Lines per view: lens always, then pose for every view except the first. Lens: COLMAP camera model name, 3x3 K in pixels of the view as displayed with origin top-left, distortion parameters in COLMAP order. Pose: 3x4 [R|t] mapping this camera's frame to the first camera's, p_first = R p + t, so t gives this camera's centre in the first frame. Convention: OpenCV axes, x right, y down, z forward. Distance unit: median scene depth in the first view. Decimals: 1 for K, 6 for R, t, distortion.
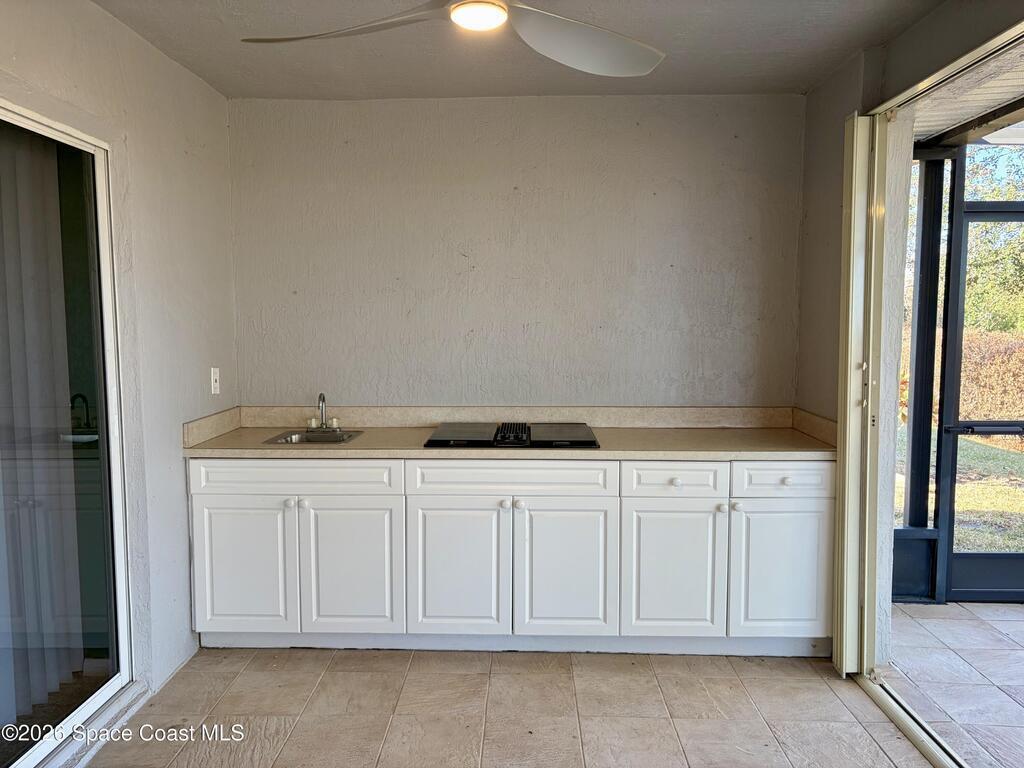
lens RADIAL K [[765.4, 0, 499.2], [0, 765.4, 388.2], [0, 0, 1]] dist [0.011581, 0.000754]
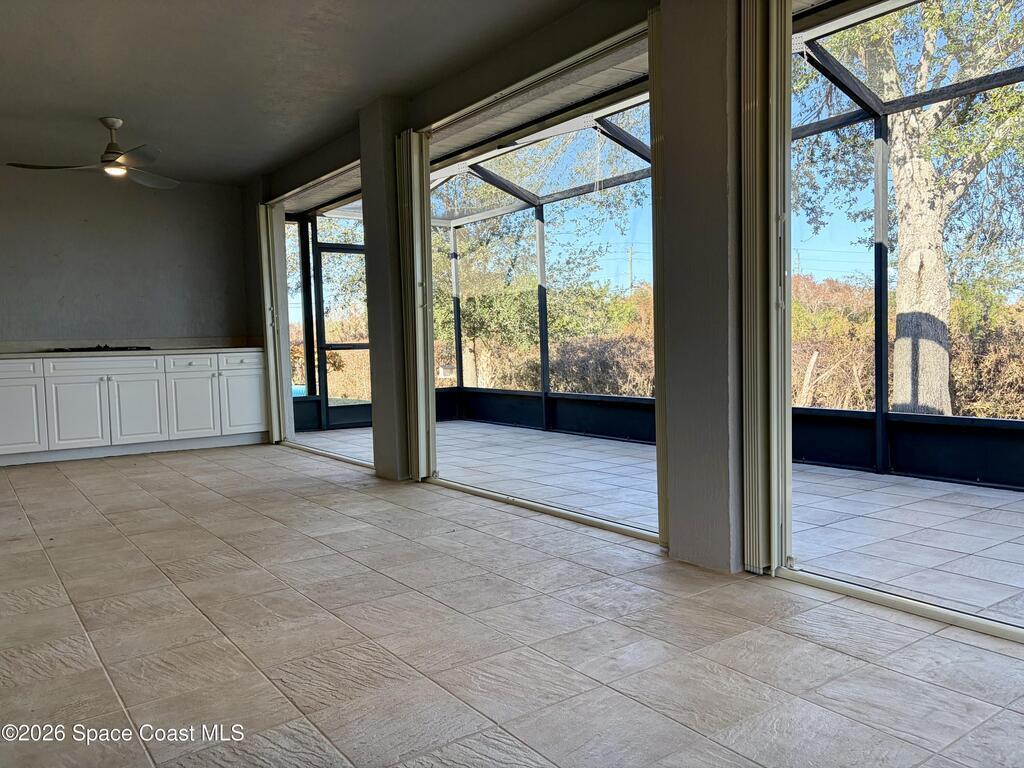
lens RADIAL K [[779.4, 0, 511.3], [0, 779.4, 387.8], [0, 0, 1]] dist [0.022835, 0.002017]
pose [[0.793074, -0.056109, 0.606536, -0.389525], [0.077786, 0.996925, -0.009486, 0.275922], [-0.604138, 0.054703, 0.795000, -1.268535]]
